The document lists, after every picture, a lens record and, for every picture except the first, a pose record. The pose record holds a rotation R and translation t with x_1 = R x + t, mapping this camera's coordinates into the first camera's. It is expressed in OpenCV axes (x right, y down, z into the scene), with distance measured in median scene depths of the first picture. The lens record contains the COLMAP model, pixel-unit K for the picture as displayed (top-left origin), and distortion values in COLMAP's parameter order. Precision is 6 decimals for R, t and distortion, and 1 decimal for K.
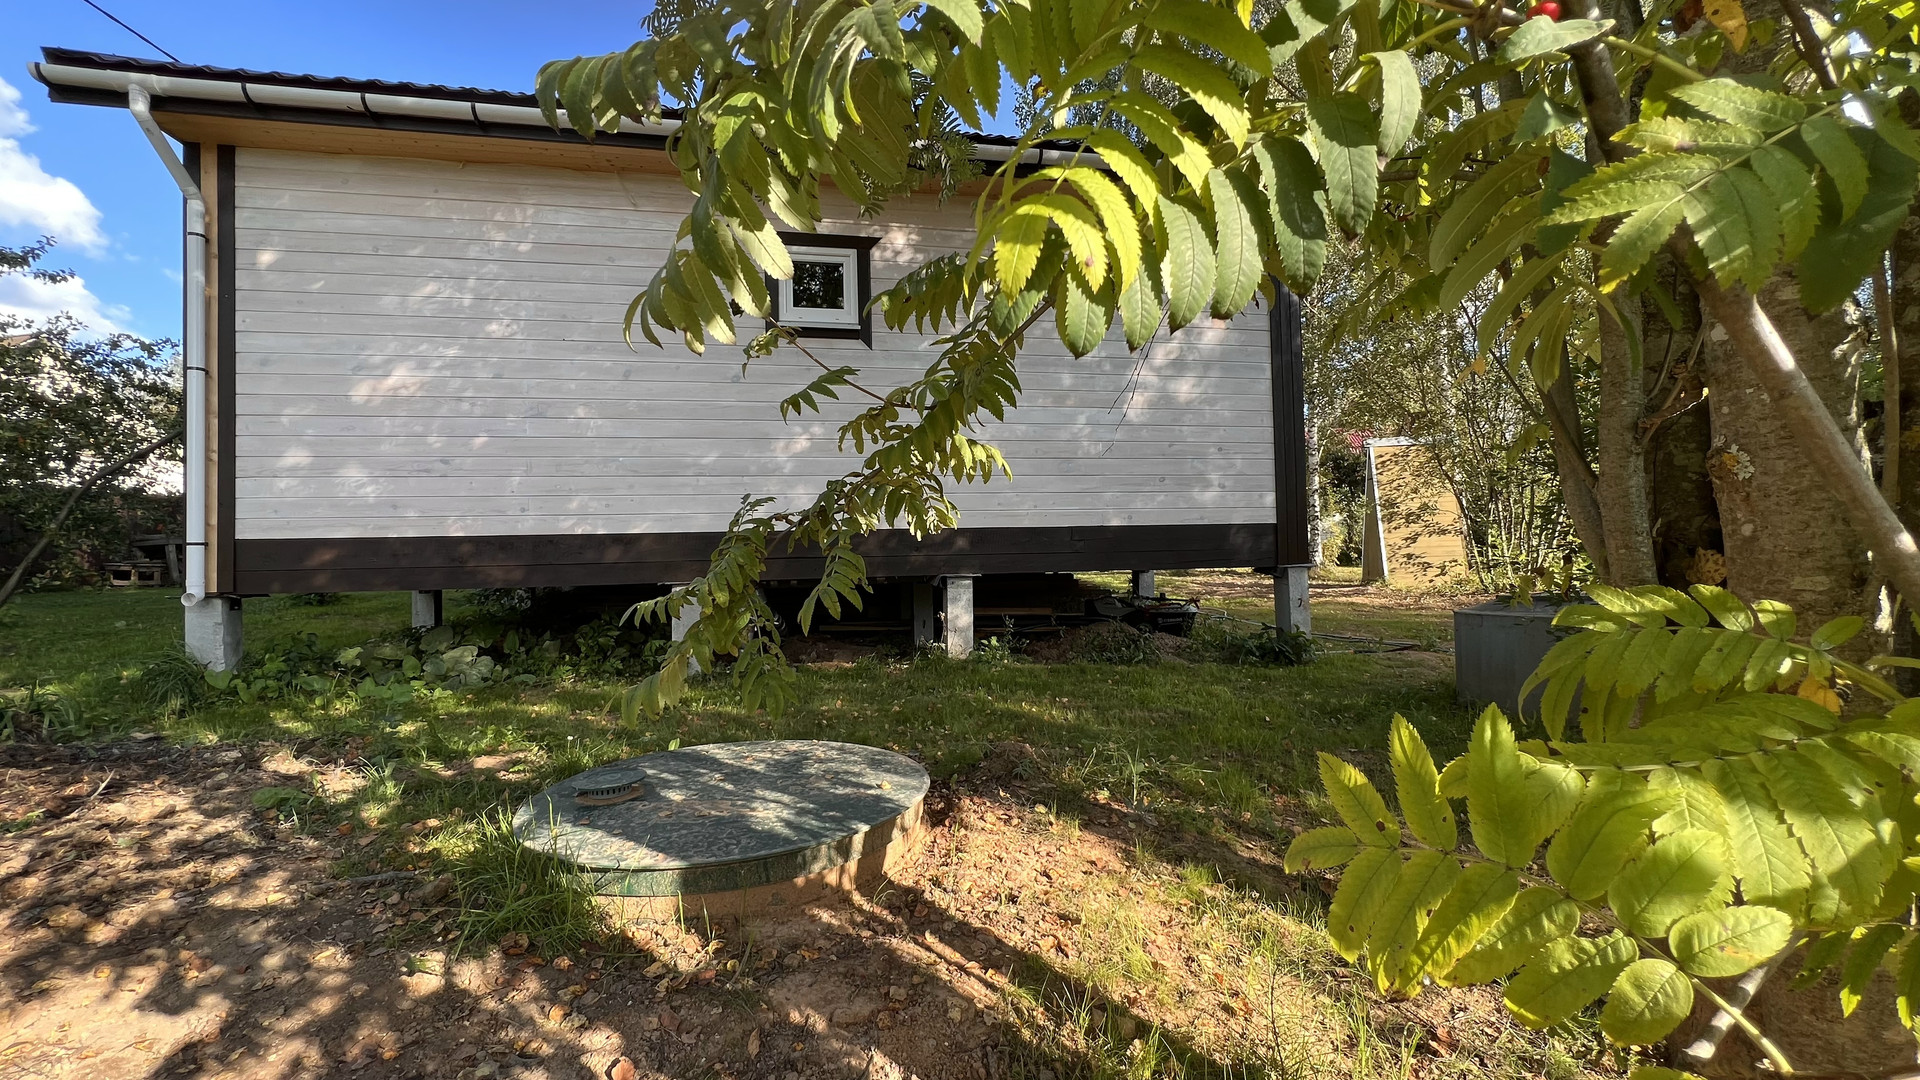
lens RADIAL K [[784.0, 0, 960.0], [0, 784.0, 540.0], [0, 0, 1]] dist [-0.000681, -0.000138]
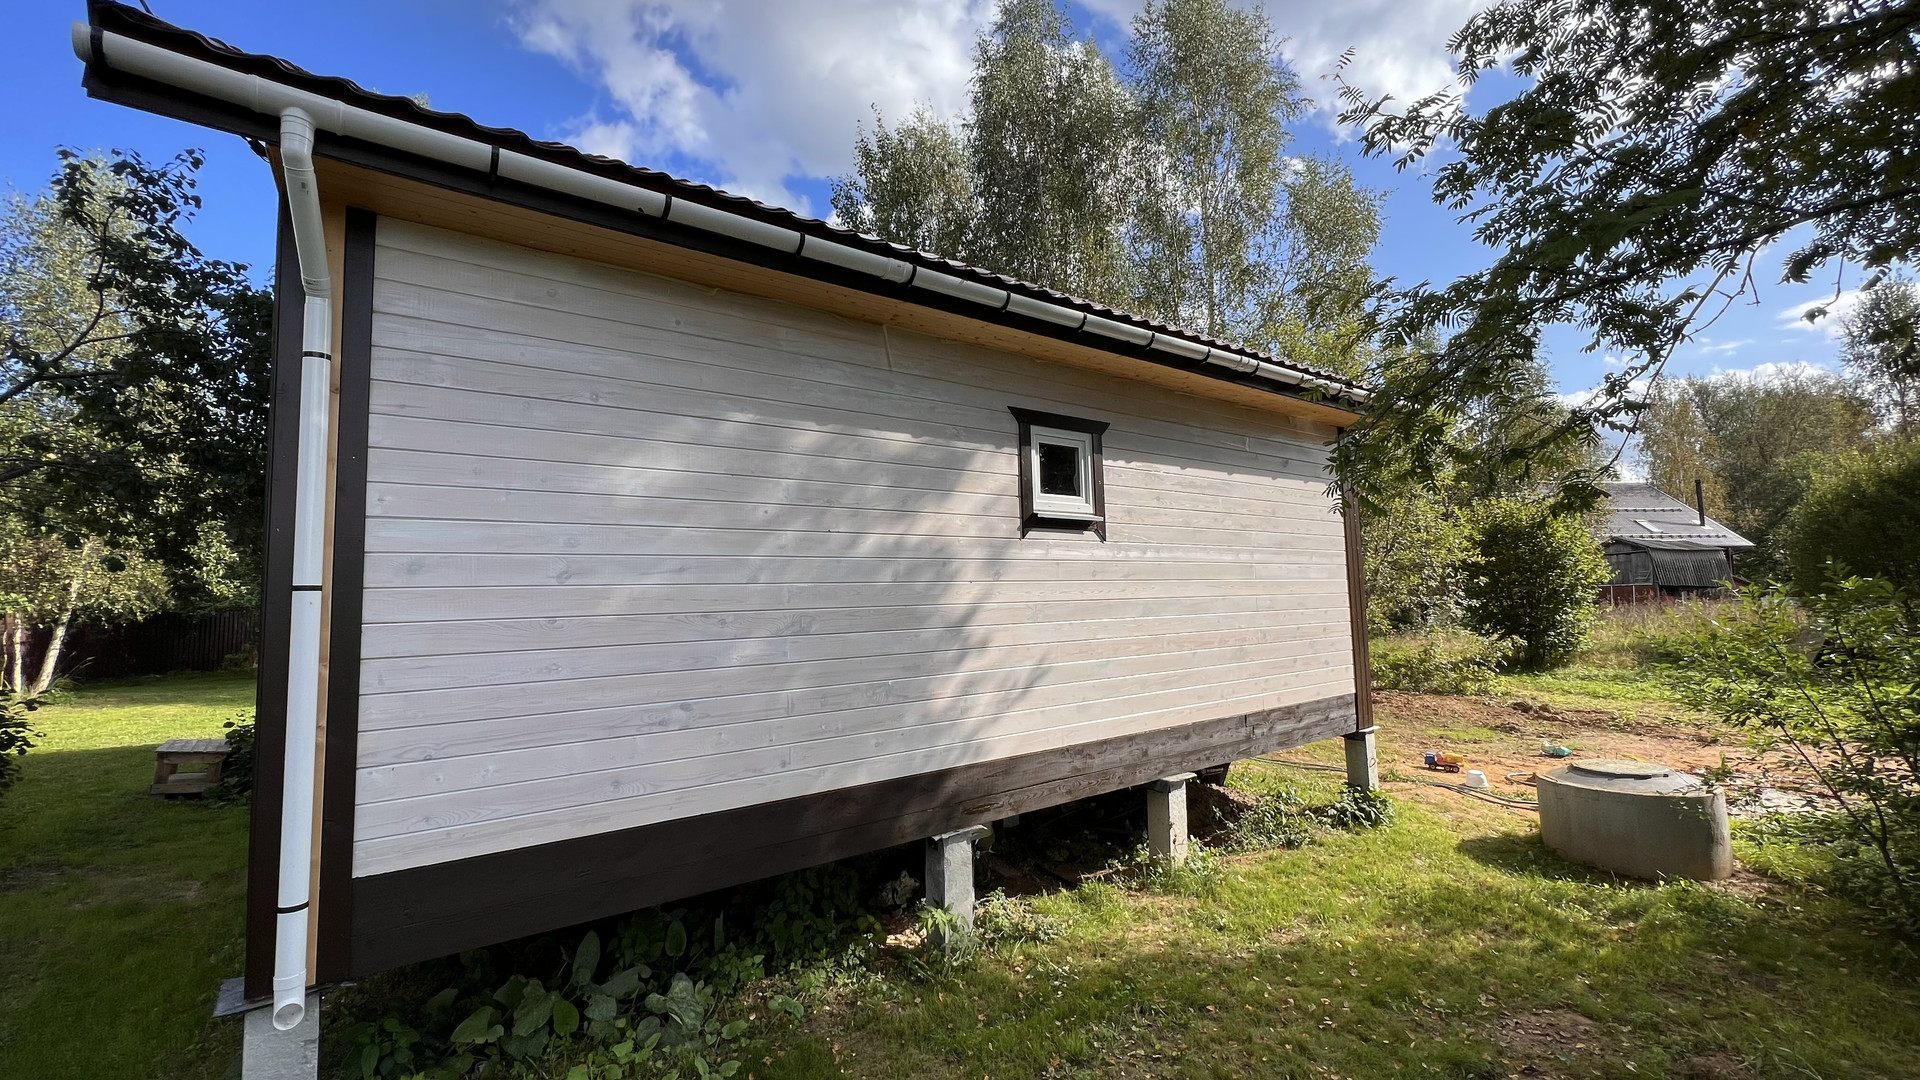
lens RADIAL K [[784.0, 0, 960.0], [0, 784.0, 540.0], [0, 0, 1]] dist [-0.000681, -0.000138]
pose [[0.903080, 0.029273, 0.428473, -0.760414], [0.003024, 0.997216, -0.074502, -0.200217], [-0.429461, 0.068577, 0.900478, 0.269137]]
